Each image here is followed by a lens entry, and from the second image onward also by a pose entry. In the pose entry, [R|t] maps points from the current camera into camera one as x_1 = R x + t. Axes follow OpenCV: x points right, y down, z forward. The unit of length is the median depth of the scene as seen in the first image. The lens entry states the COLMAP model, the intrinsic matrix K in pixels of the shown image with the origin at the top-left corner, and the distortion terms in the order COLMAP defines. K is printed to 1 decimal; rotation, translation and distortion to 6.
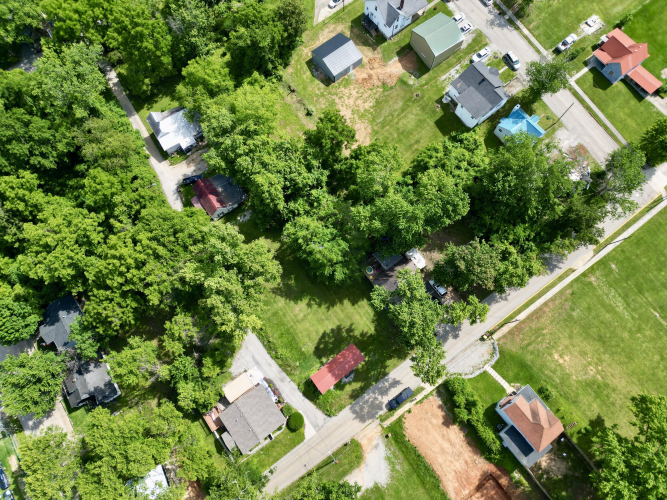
lens RADIAL K [[474.1, 0, 333.5], [0, 474.1, 250.0], [0, 0, 1]] dist [0.054540, -0.070143]
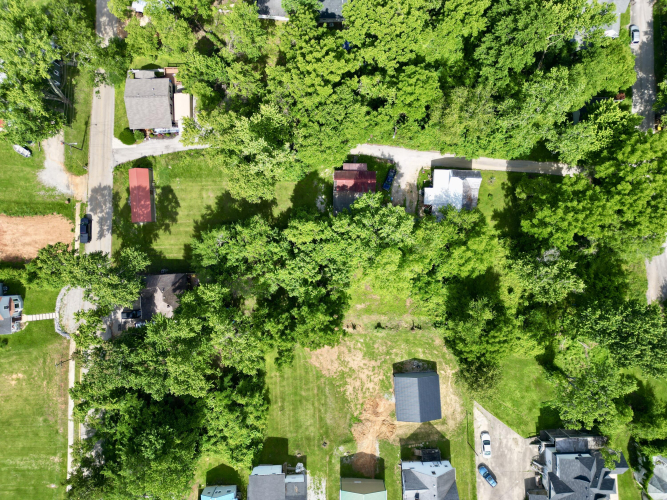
lens RADIAL K [[474.1, 0, 333.5], [0, 474.1, 250.0], [0, 0, 1]] dist [0.054540, -0.070143]
pose [[-0.571947, 0.820287, 0.002553, -0.130854], [-0.782894, -0.546798, 0.296796, -0.430100], [0.244854, 0.167753, 0.954937, 0.133567]]
